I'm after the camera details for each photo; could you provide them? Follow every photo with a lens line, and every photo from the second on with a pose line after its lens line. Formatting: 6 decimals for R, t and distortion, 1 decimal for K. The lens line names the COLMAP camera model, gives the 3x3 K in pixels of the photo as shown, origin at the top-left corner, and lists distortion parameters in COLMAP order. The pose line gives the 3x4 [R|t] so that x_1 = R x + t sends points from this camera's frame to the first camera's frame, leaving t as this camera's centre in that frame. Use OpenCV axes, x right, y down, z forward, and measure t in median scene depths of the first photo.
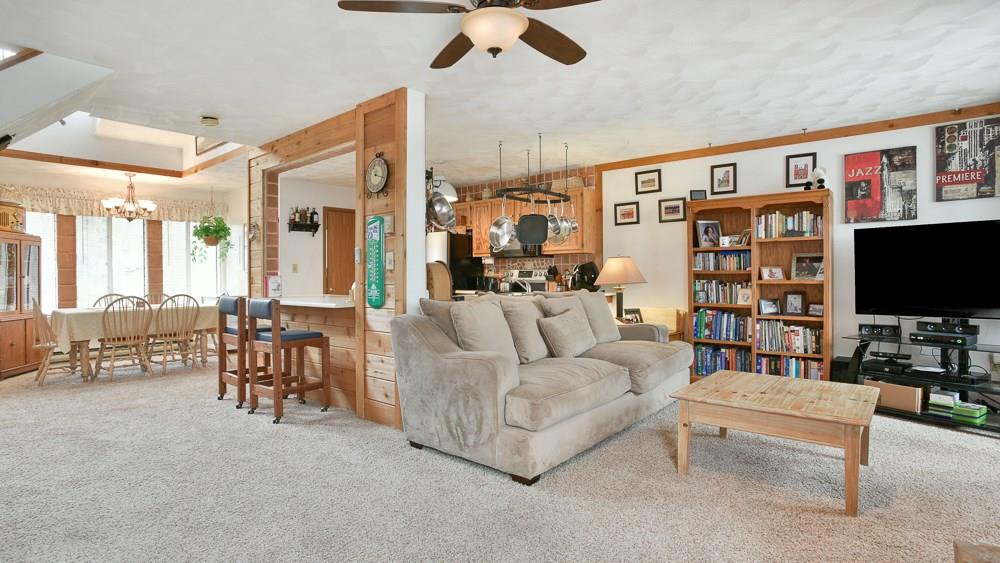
lens RADIAL K [[491.7, 0, 476.8], [0, 491.7, 283.5], [0, 0, 1]] dist [-0.052602, 0.016562]
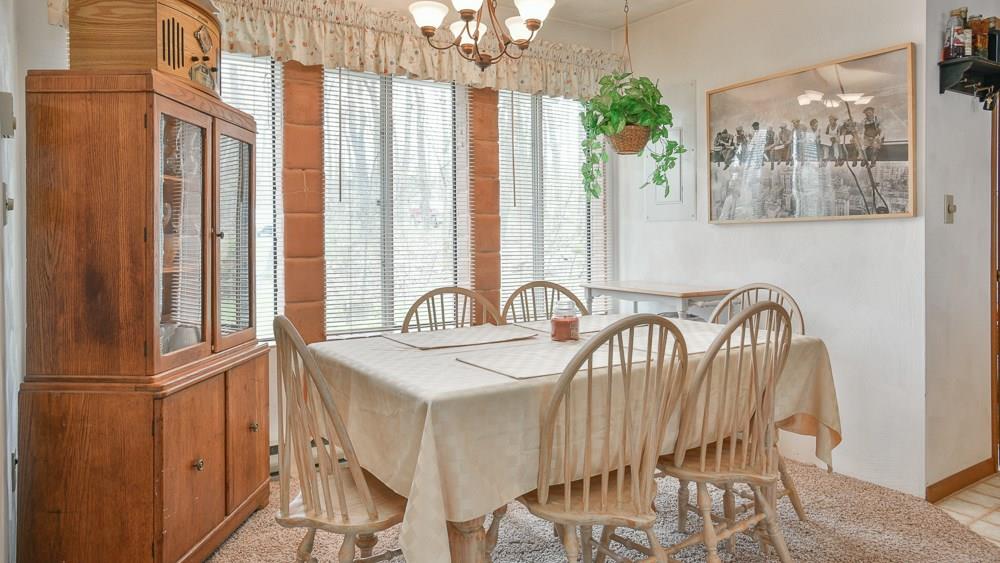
lens RADIAL K [[734.4, 0, 525.0], [0, 734.4, 253.8], [0, 0, 1]] dist [-0.023060, 0.000349]
pose [[0.956428, 0.010216, -0.291789, -0.612095], [-0.008903, 0.999943, 0.005828, -0.005179], [0.291832, -0.002977, 0.956465, 0.587386]]
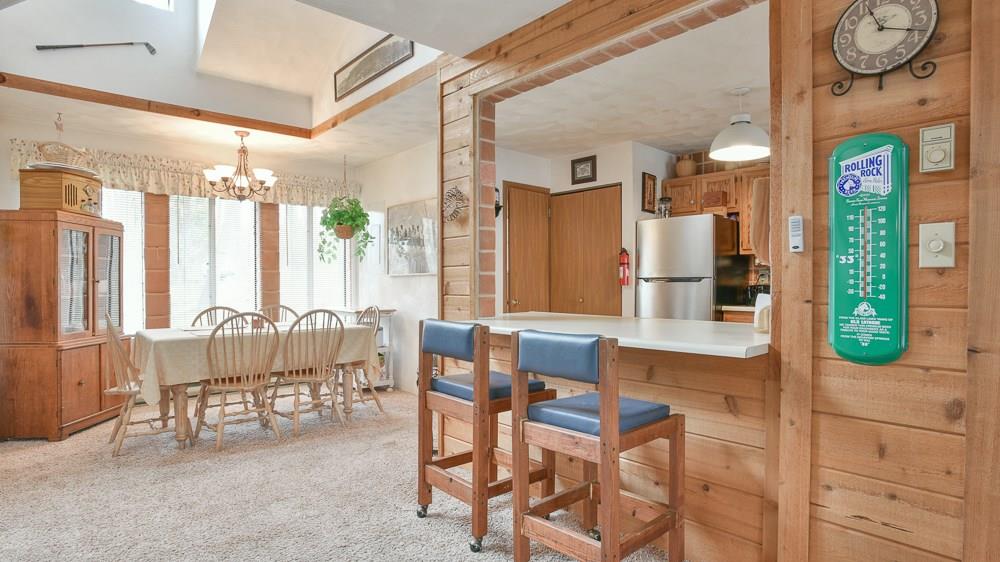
lens RADIAL K [[548.4, 0, 508.1], [0, 548.4, 296.7], [0, 0, 1]] dist [-0.046526, 0.011102]
pose [[0.990566, 0.009969, -0.136673, -0.266651], [-0.008846, 0.999922, 0.008822, -0.003238], [0.136751, -0.007530, 0.990577, 0.318830]]
